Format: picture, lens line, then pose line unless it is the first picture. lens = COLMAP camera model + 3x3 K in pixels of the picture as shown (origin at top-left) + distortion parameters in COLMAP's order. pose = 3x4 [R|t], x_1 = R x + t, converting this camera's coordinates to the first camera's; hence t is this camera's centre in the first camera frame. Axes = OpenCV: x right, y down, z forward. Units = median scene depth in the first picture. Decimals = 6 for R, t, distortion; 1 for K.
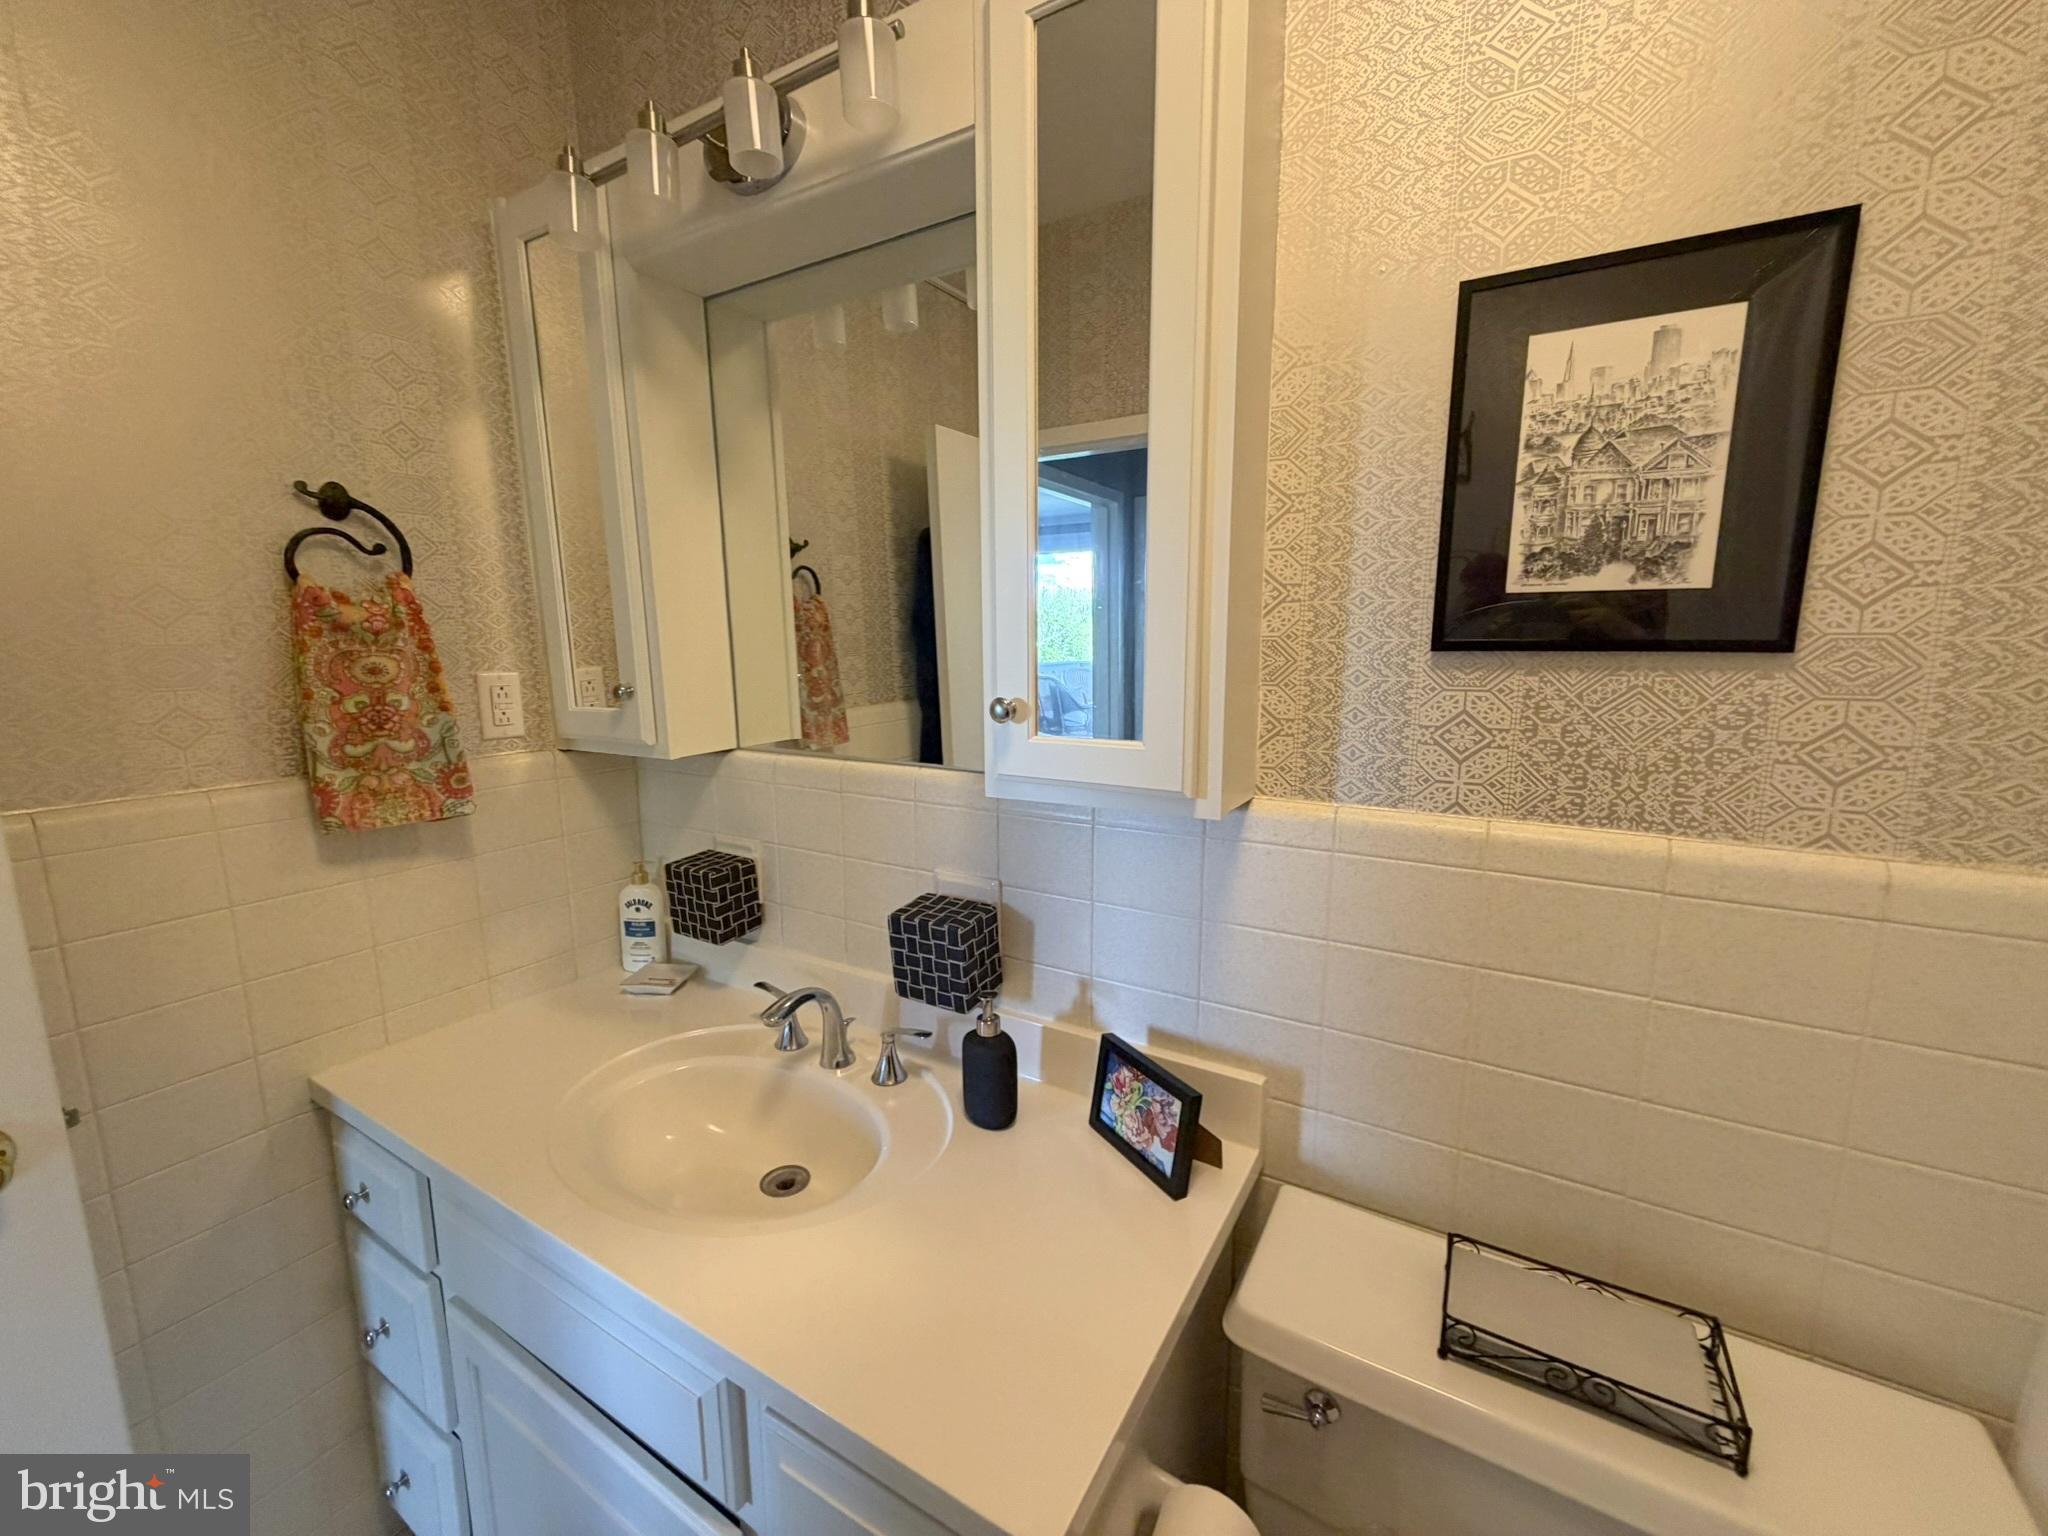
lens RADIAL K [[813.4, 0, 1029.7], [0, 813.4, 766.6], [0, 0, 1]] dist [-0.003991, 0.000952]
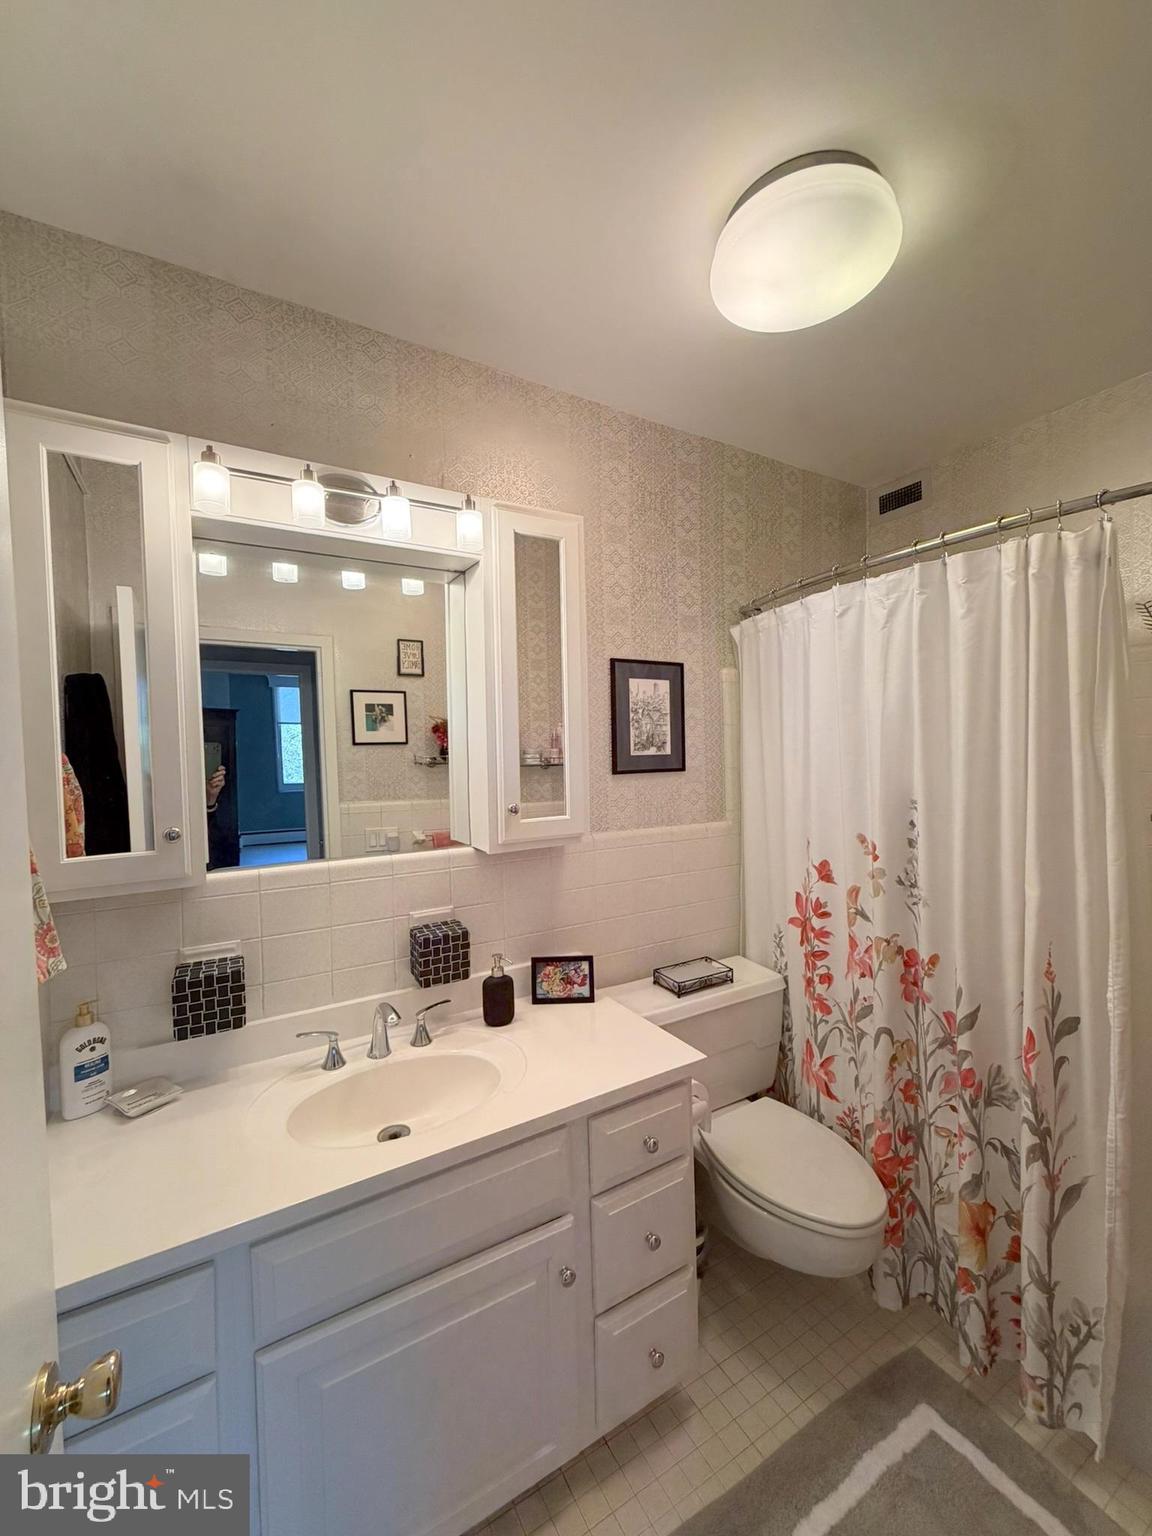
lens RADIAL K [[610.1, 0, 575.7], [0, 610.1, 769.5], [0, 0, 1]] dist [-0.003991, 0.000952]
pose [[0.492285, -0.032988, 0.869809, -1.624729], [0.158766, 0.985921, -0.052465, -0.075440], [-0.855832, 0.163924, 0.490592, 0.042949]]
